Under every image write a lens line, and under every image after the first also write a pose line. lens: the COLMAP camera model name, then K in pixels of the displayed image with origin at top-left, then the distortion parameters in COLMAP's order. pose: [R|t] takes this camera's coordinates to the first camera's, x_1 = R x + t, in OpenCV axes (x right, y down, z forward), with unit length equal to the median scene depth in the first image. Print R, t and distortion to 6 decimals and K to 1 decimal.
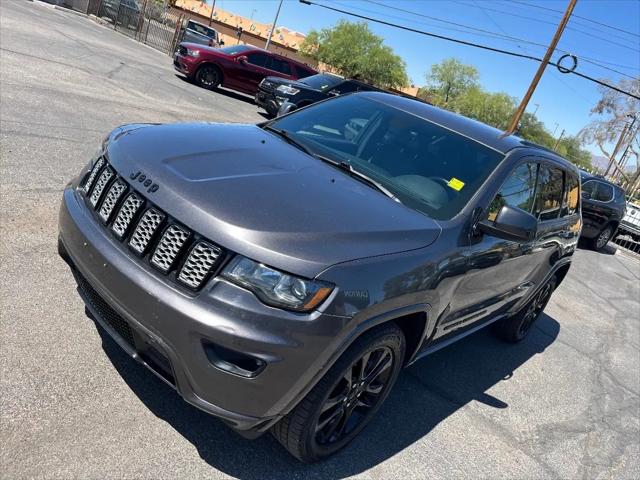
lens RADIAL K [[488.9, 0, 330.1], [0, 488.9, 240.1], [0, 0, 1]] dist [0.047092, -0.075065]
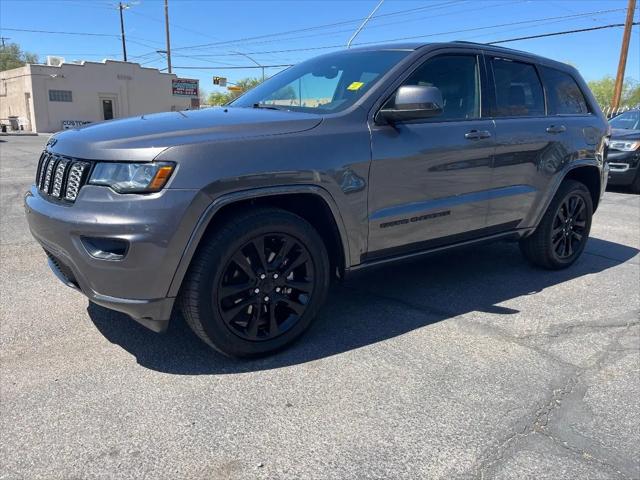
lens RADIAL K [[487.5, 0, 324.6], [0, 487.5, 244.8], [0, 0, 1]] dist [0.051169, -0.084602]
pose [[0.930742, -0.254476, -0.262605, 0.448947], [0.222389, 0.963975, -0.145927, 0.400156], [0.290280, 0.077420, 0.953805, 0.039338]]
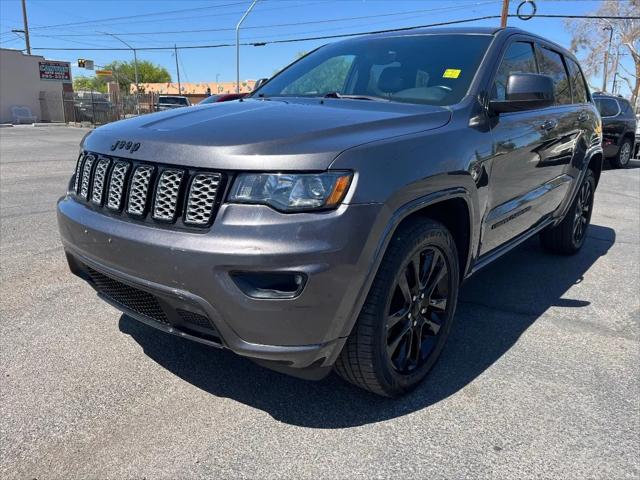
lens RADIAL K [[488.9, 0, 323.5], [0, 488.9, 236.6], [0, 0, 1]] dist [0.047092, -0.075065]
pose [[0.947966, -0.314880, -0.047022, -0.028478], [0.311111, 0.947551, -0.073193, 0.198366], [0.067603, 0.054756, 0.996209, 0.095345]]
